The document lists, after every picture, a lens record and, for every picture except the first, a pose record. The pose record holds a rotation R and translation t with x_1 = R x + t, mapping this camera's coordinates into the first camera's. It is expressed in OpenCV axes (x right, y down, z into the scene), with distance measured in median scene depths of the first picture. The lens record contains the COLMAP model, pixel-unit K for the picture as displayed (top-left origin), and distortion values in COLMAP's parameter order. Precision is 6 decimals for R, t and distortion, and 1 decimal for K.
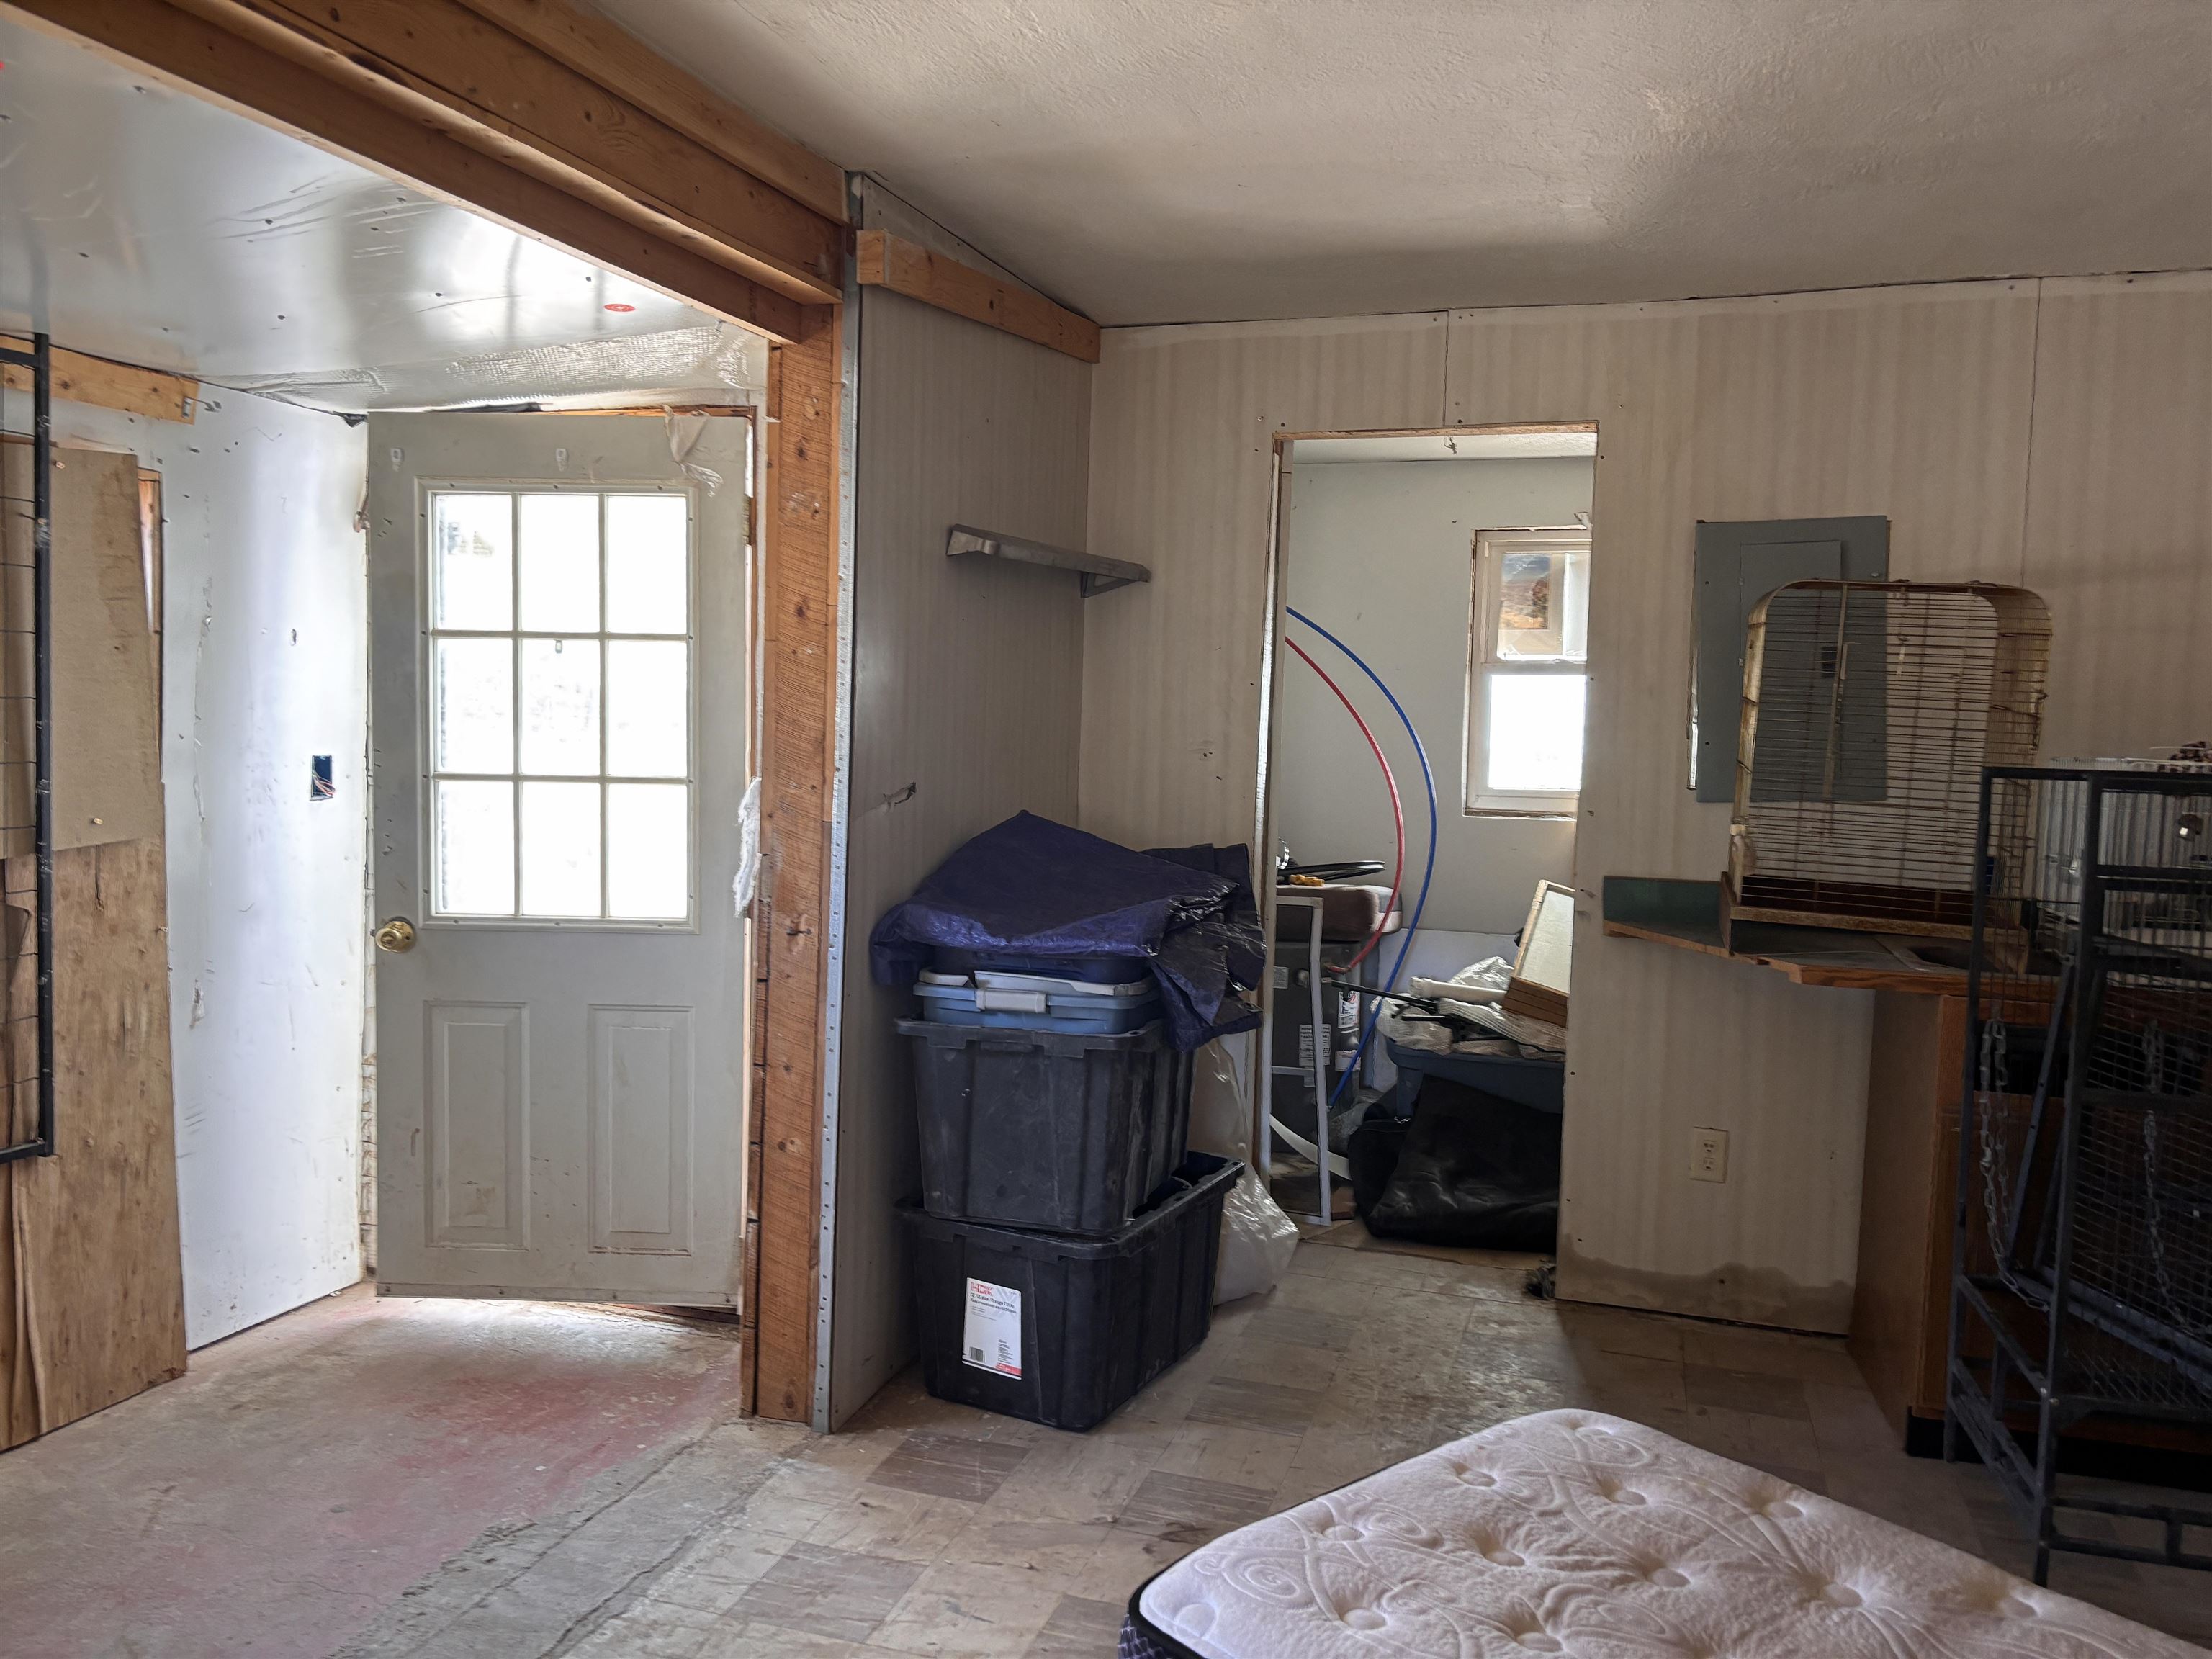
lens RADIAL K [[1664.8, 0, 1104.8], [0, 1664.8, 830.9], [0, 0, 1]] dist [0.062386, -0.068339]
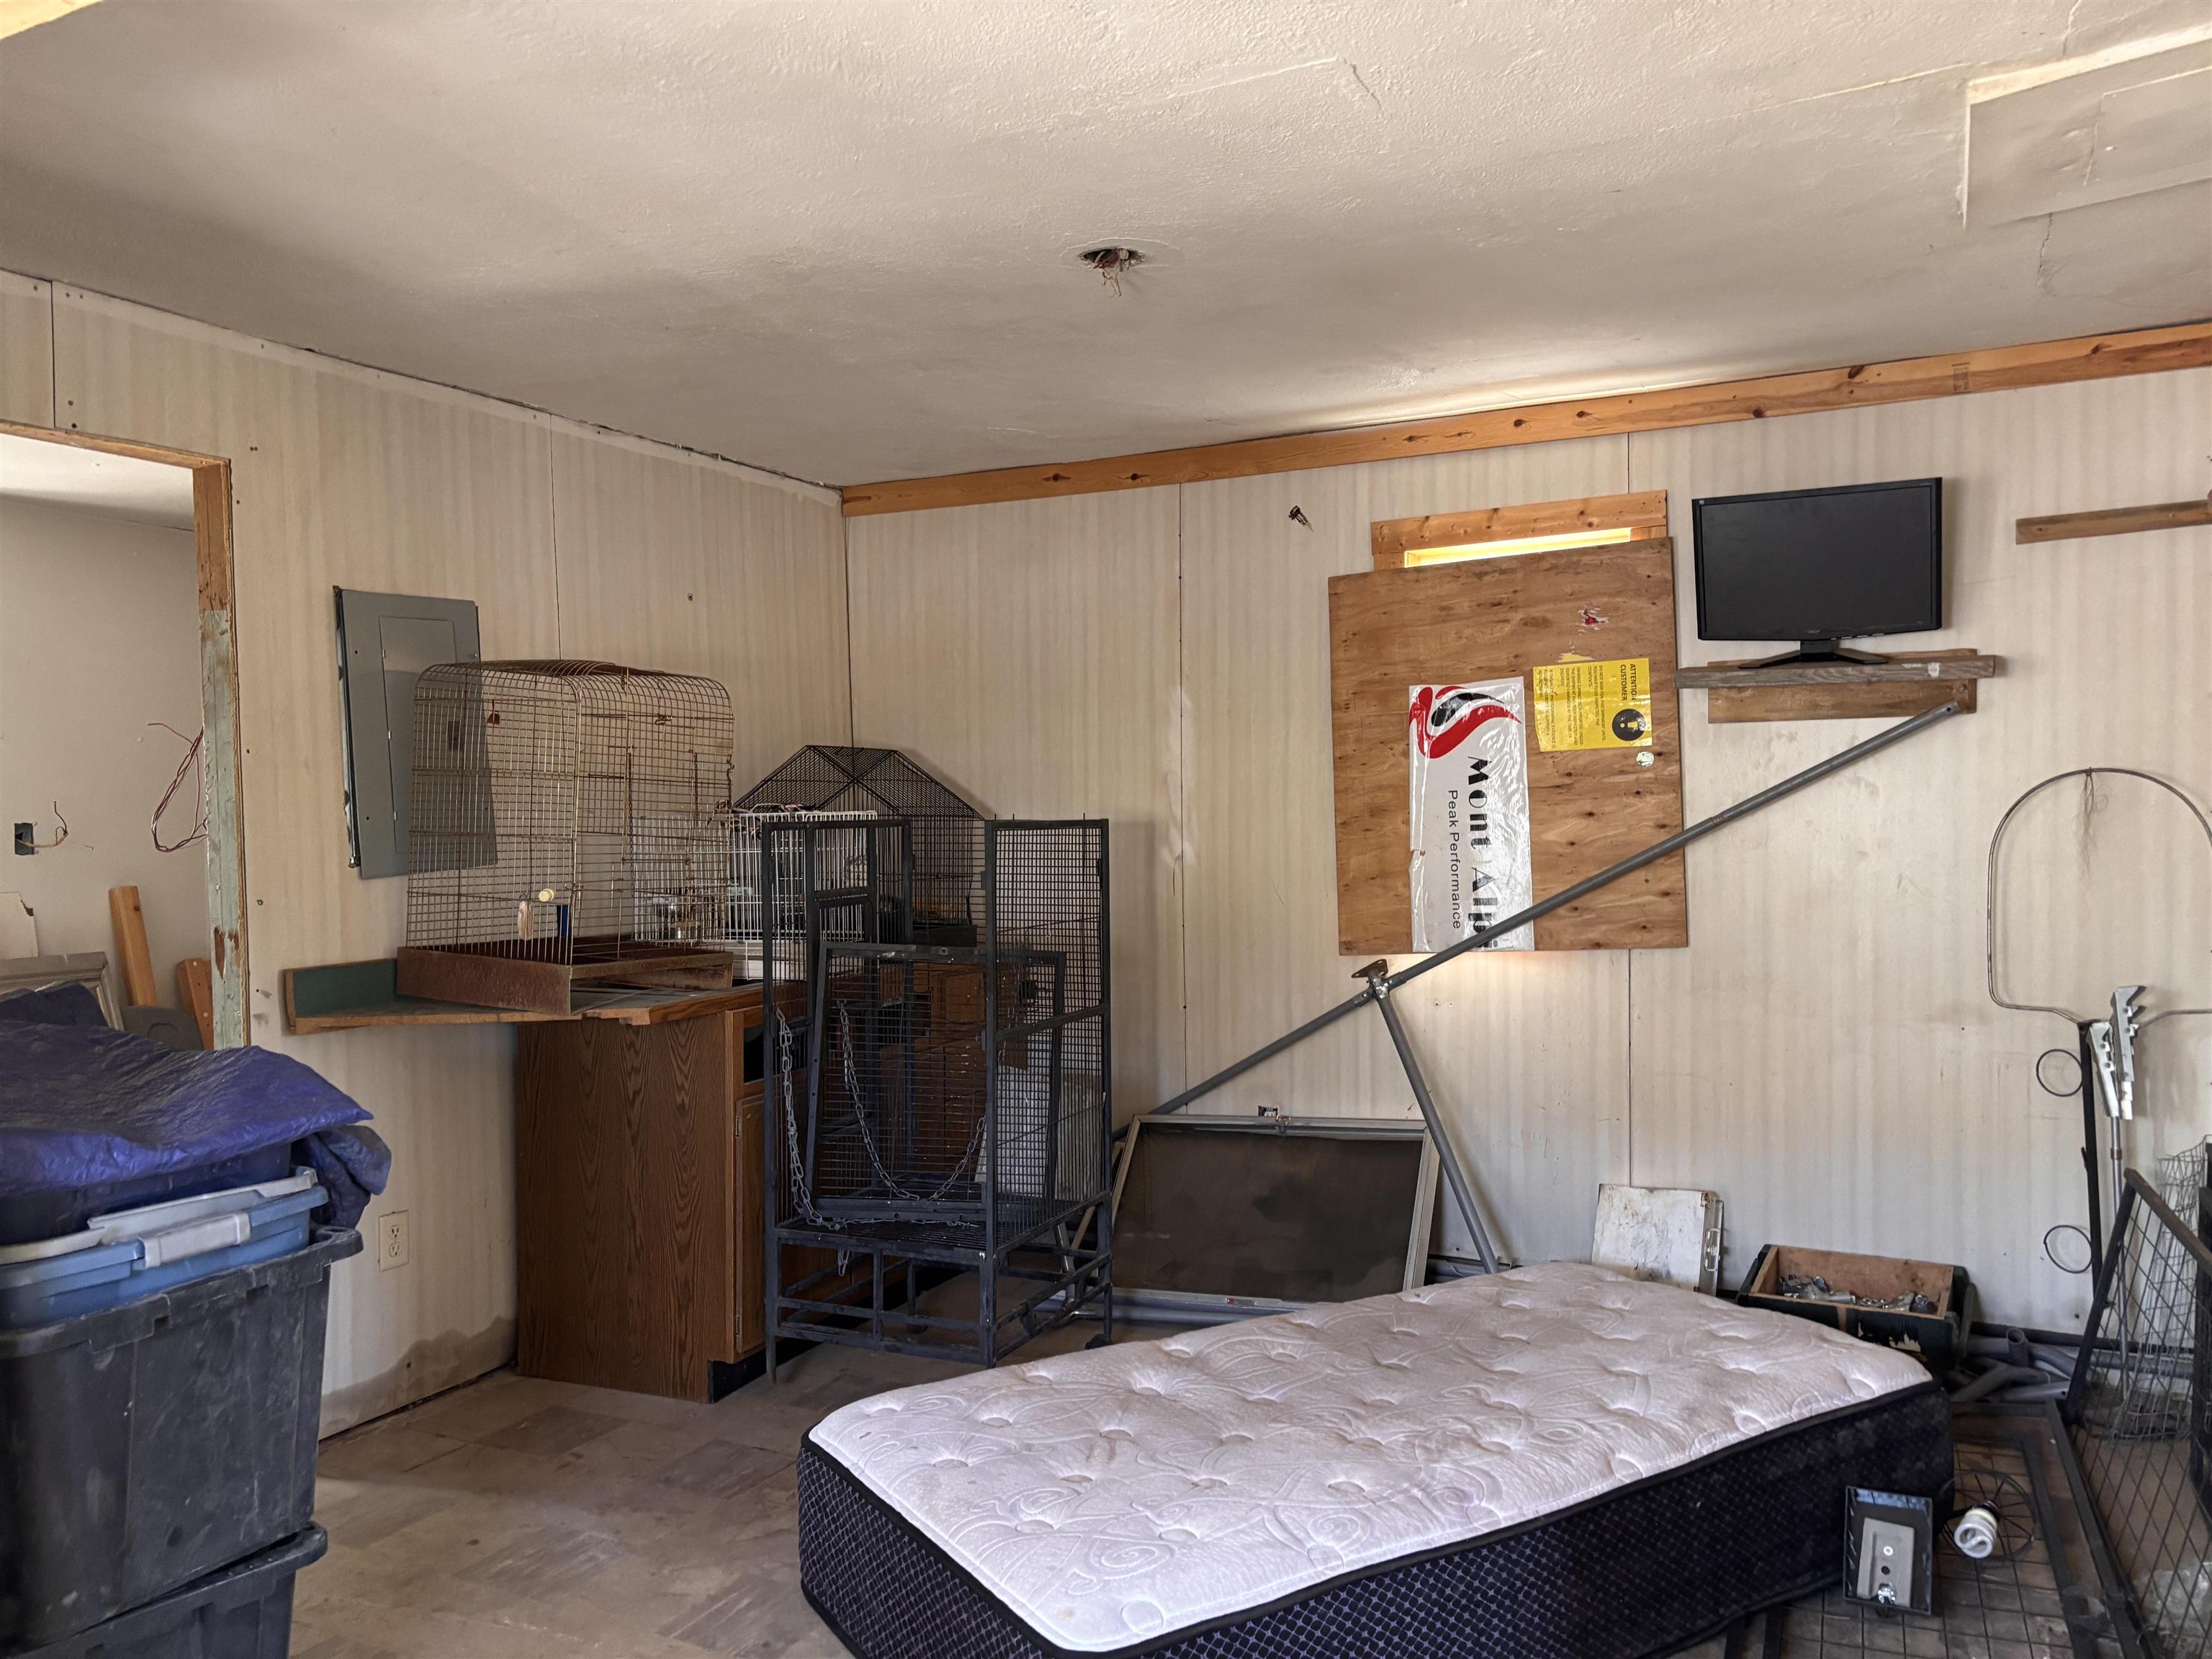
lens RADIAL K [[1664.8, 0, 1104.8], [0, 1664.8, 830.9], [0, 0, 1]] dist [0.062386, -0.068339]
pose [[0.161636, -0.048702, 0.985648, -0.540467], [0.084317, 0.995811, 0.035377, -0.043938], [-0.983242, 0.077389, 0.165065, 0.433322]]
